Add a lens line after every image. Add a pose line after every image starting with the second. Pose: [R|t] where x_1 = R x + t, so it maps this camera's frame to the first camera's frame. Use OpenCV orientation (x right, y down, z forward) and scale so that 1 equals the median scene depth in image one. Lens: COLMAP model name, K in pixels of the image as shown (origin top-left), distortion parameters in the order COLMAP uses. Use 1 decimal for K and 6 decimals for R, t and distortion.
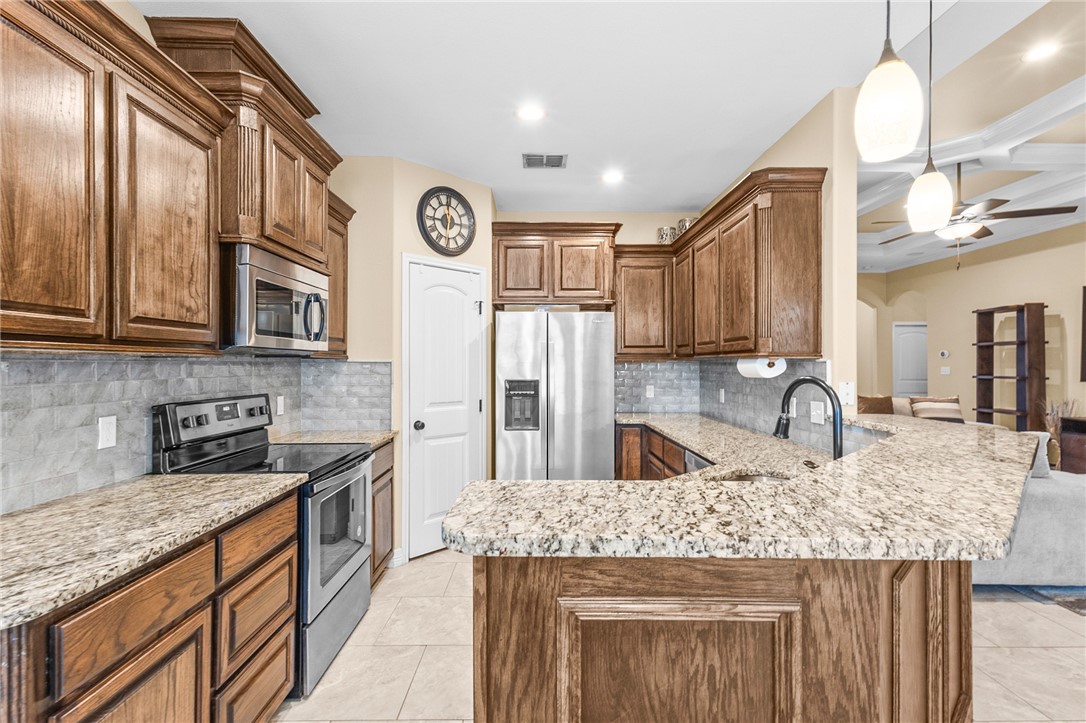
lens RADIAL K [[512.5, 0, 528.3], [0, 512.5, 356.6], [0, 0, 1]] dist [0.015309, -0.003187]
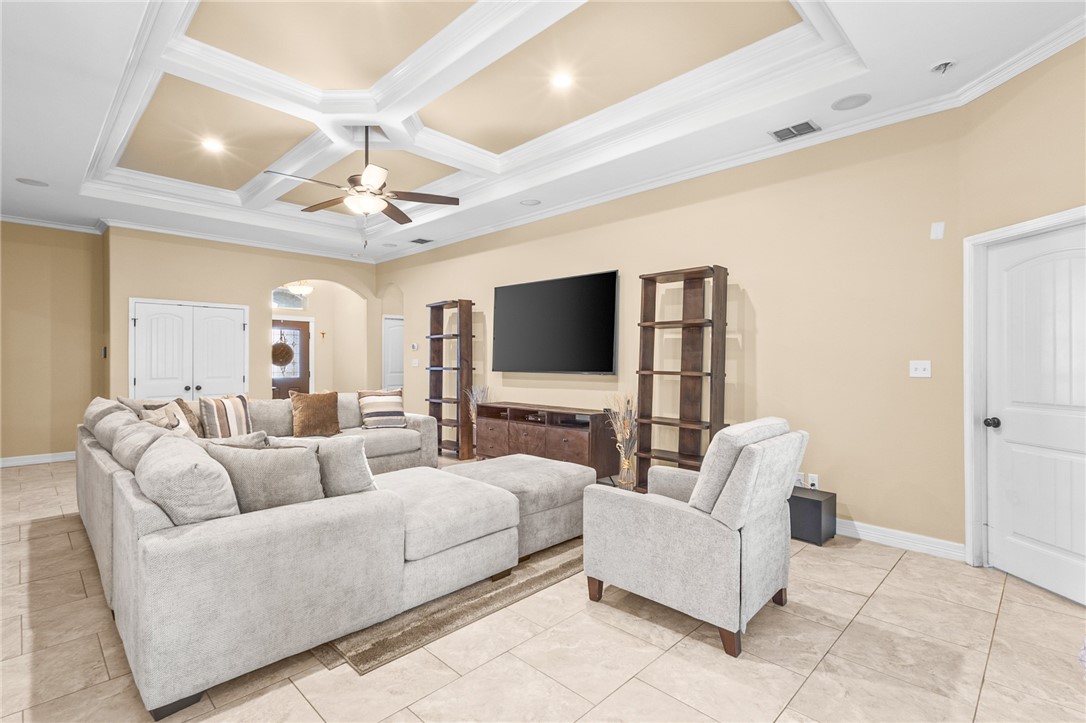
lens RADIAL K [[512.5, 0, 539.8], [0, 512.5, 359.1], [0, 0, 1]] dist [0.015309, -0.003187]
pose [[0.707958, -0.001559, 0.706253, 0.538293], [-0.007756, 0.999920, 0.009982, 0.014891], [-0.706212, -0.012544, 0.707889, 0.204515]]
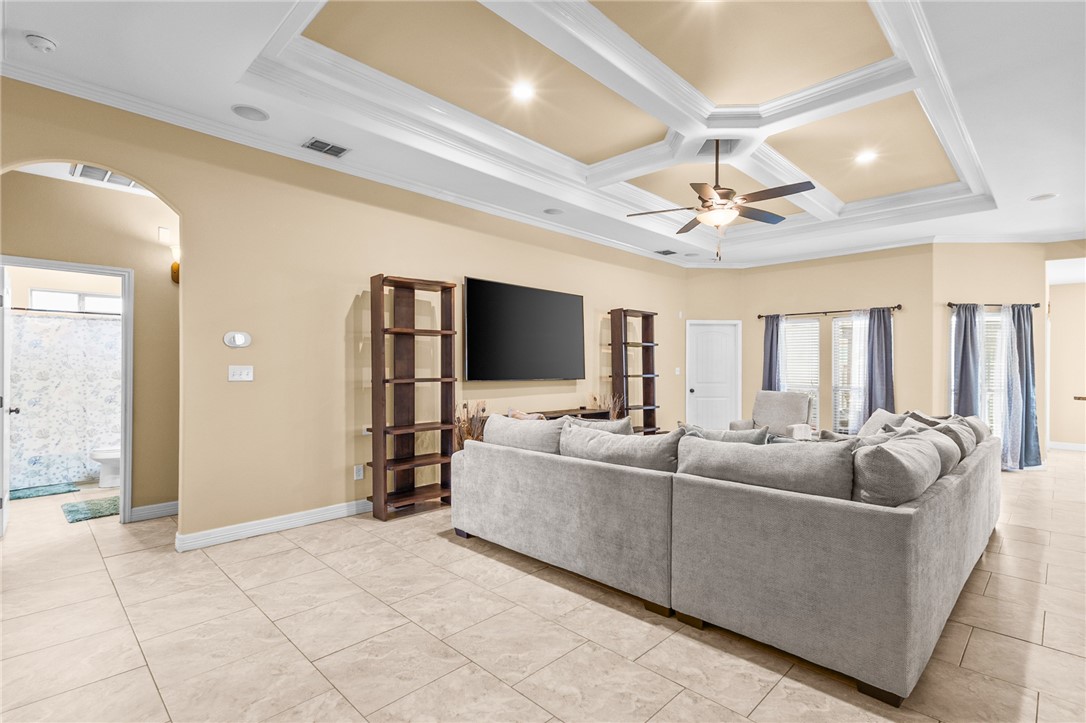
lens RADIAL K [[512.5, 0, 548.7], [0, 512.5, 369.3], [0, 0, 1]] dist [0.015309, -0.003187]
pose [[-0.709431, -0.006565, 0.704744, 0.508234], [-0.013068, 0.999907, -0.003841, 0.059309], [-0.704653, -0.011935, -0.709451, 3.431396]]
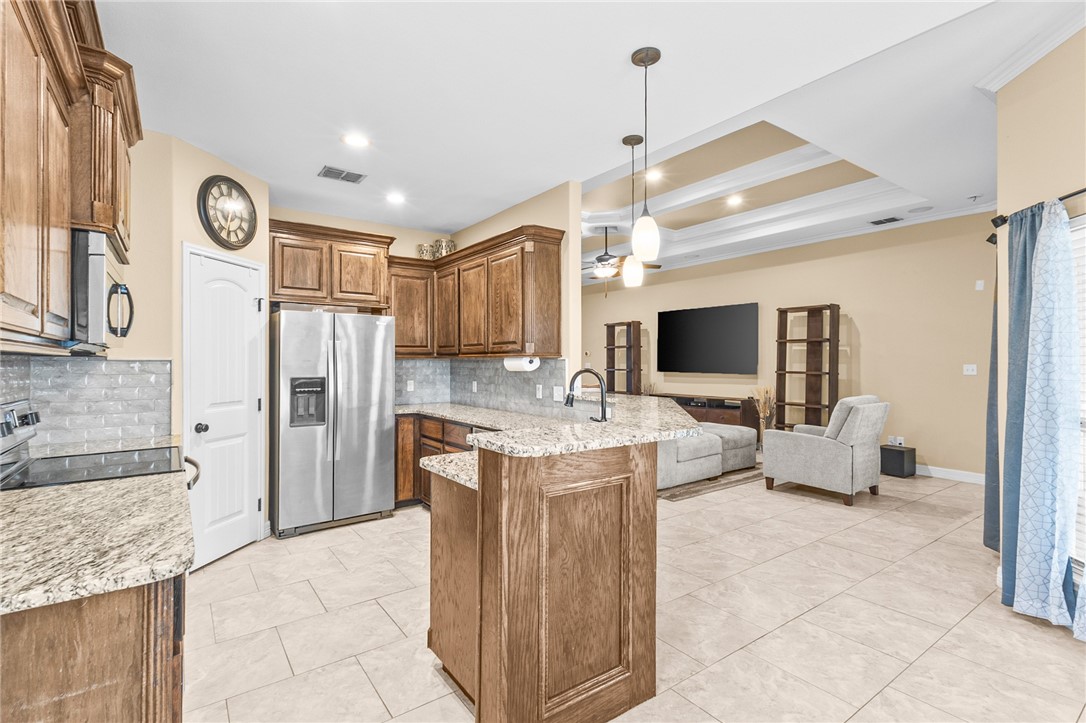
lens RADIAL K [[512.5, 0, 540.6], [0, 512.5, 356.3], [0, 0, 1]] dist [0.015309, -0.003187]
pose [[0.810614, 0.002152, 0.585577, -0.247156], [-0.004384, 0.999988, 0.002394, -0.001651], [-0.585565, -0.004508, 0.810613, -0.120892]]
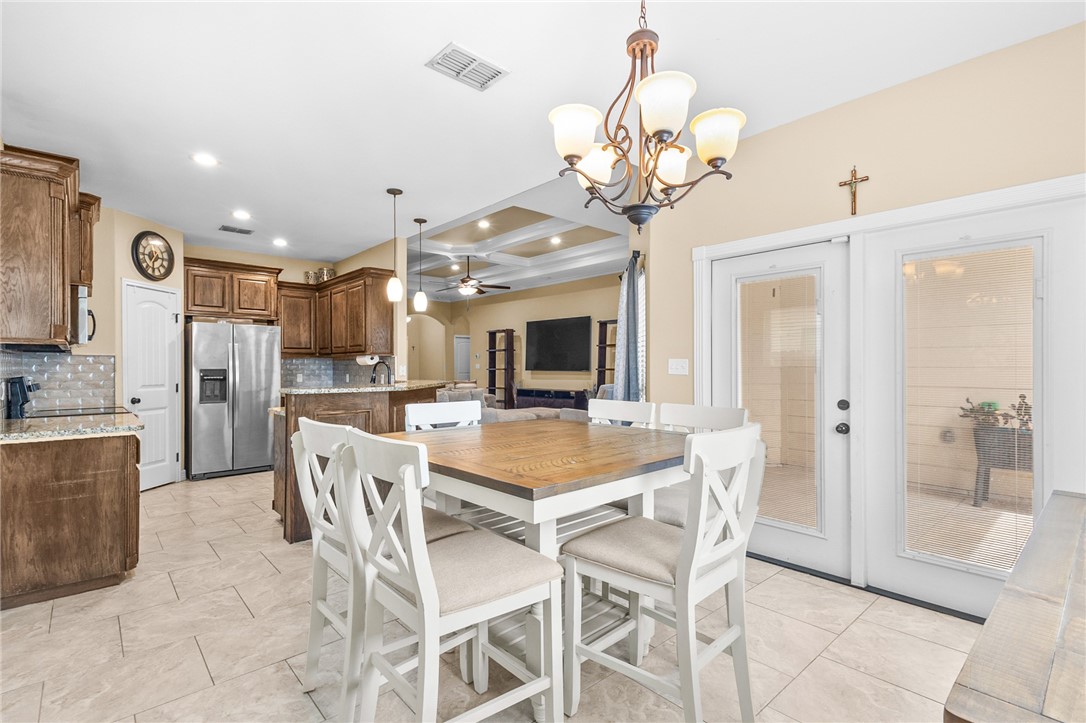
lens RADIAL K [[512.5, 0, 535.1], [0, 512.5, 366.6], [0, 0, 1]] dist [0.015309, -0.003187]
pose [[0.748099, -0.004061, 0.663575, -0.313771], [-0.006189, 0.999895, 0.013097, 0.013248], [-0.663559, -0.013904, 0.747995, -0.751422]]
